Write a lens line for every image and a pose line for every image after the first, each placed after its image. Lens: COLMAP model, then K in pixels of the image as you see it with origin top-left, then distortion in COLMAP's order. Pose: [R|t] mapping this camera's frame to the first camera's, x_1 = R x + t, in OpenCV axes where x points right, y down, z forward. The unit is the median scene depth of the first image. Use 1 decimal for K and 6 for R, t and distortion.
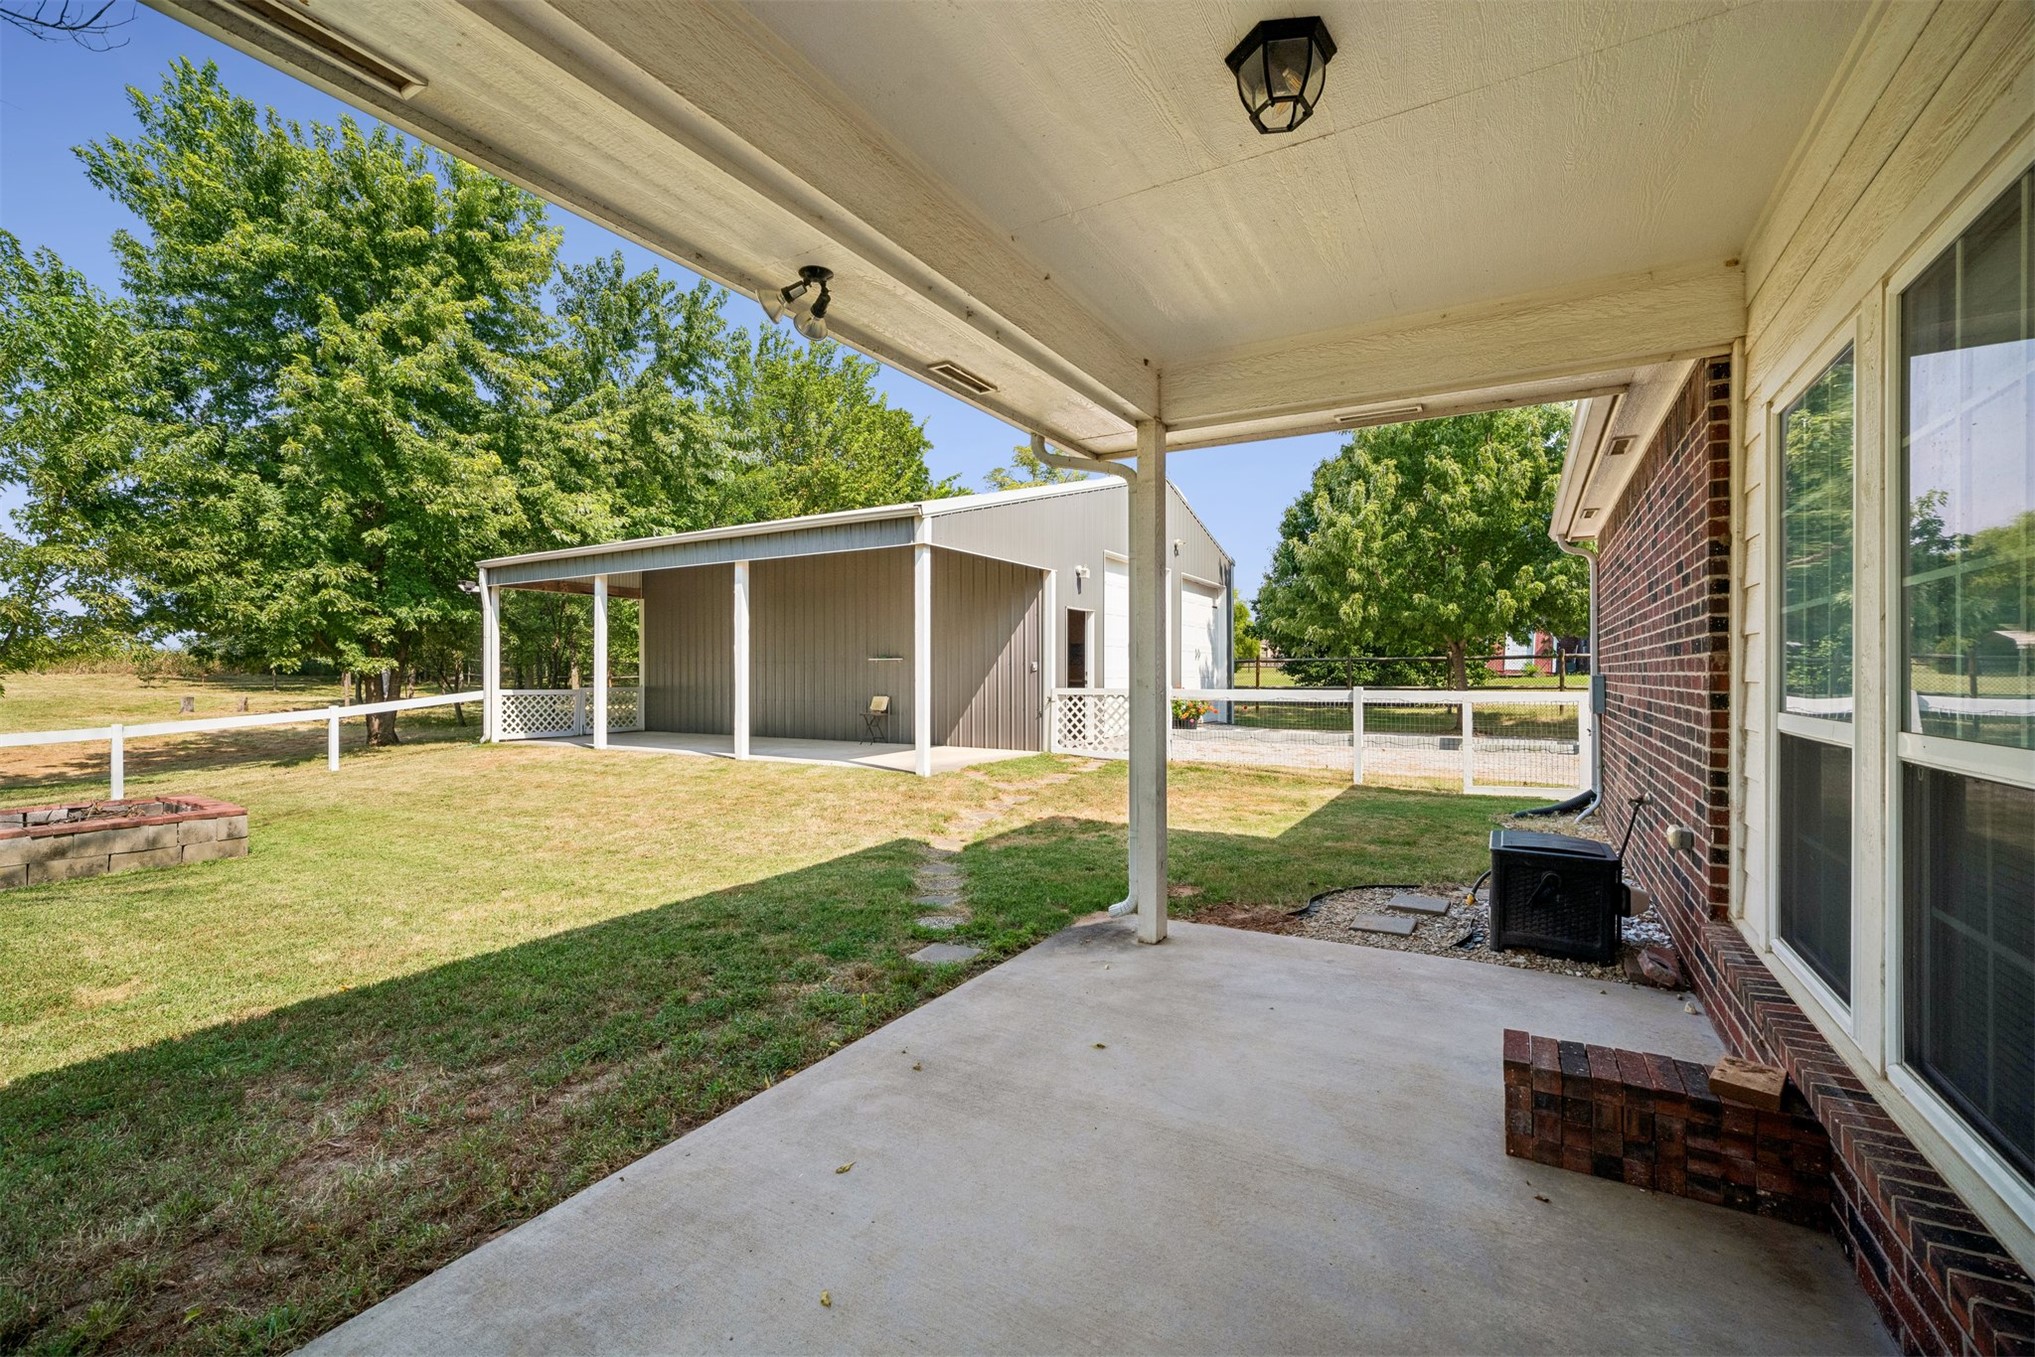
lens RADIAL K [[870.5, 0, 1003.2], [0, 870.5, 677.4], [0, 0, 1]] dist [-0.000571, 0.000049]
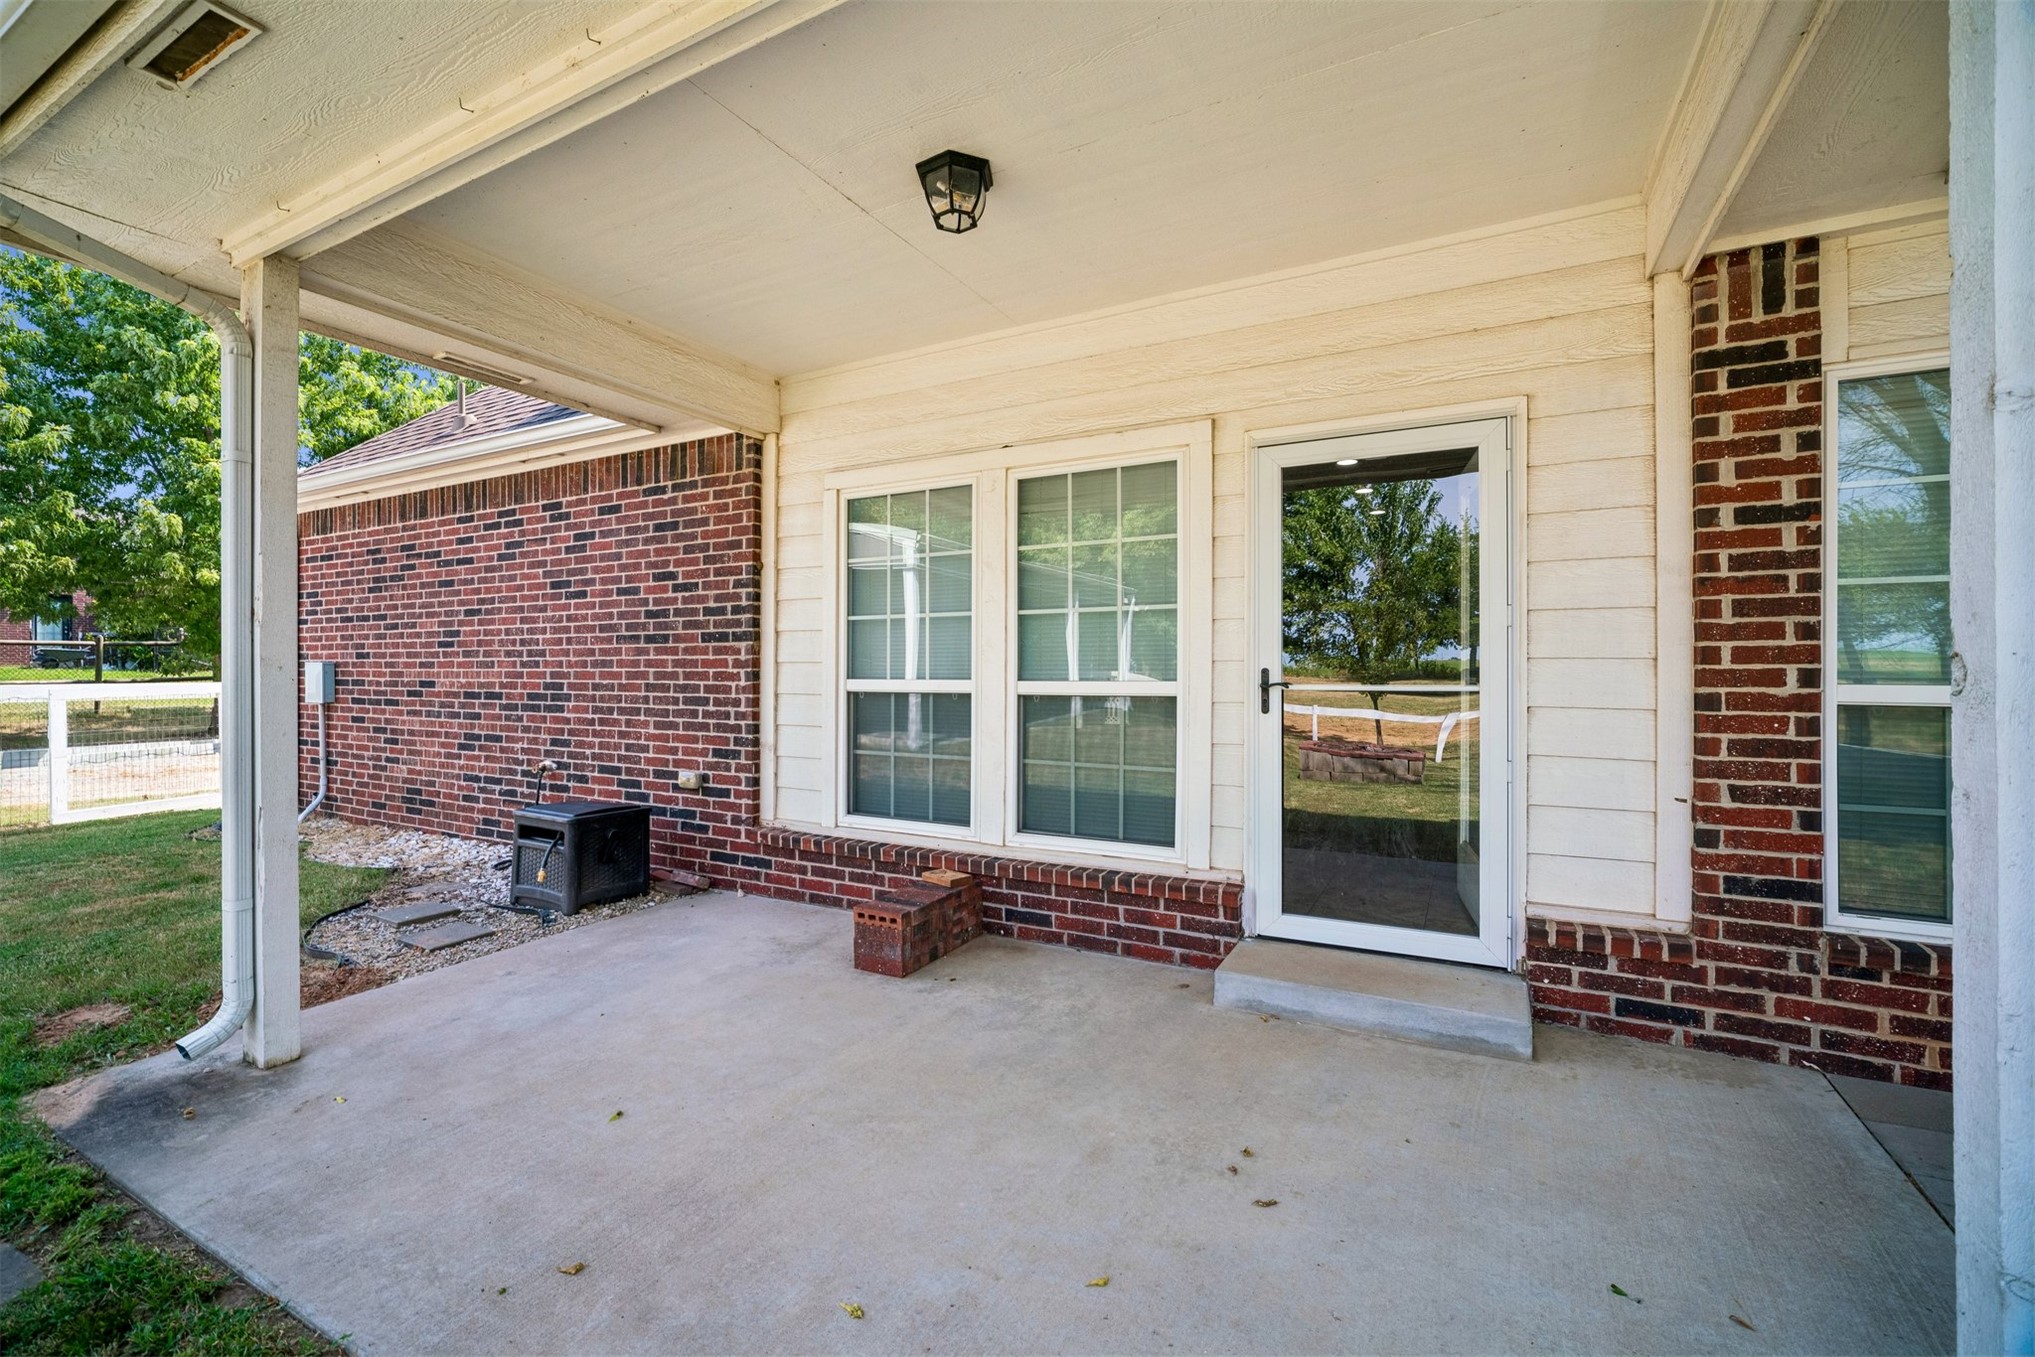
lens RADIAL K [[870.5, 0, 998.5], [0, 870.5, 669.4], [0, 0, 1]] dist [-0.000571, 0.000049]
pose [[-0.031023, -0.000433, 0.999519, -0.518745], [0.005653, 0.999984, 0.000609, 0.015644], [-0.999503, 0.005669, -0.031020, 0.510257]]
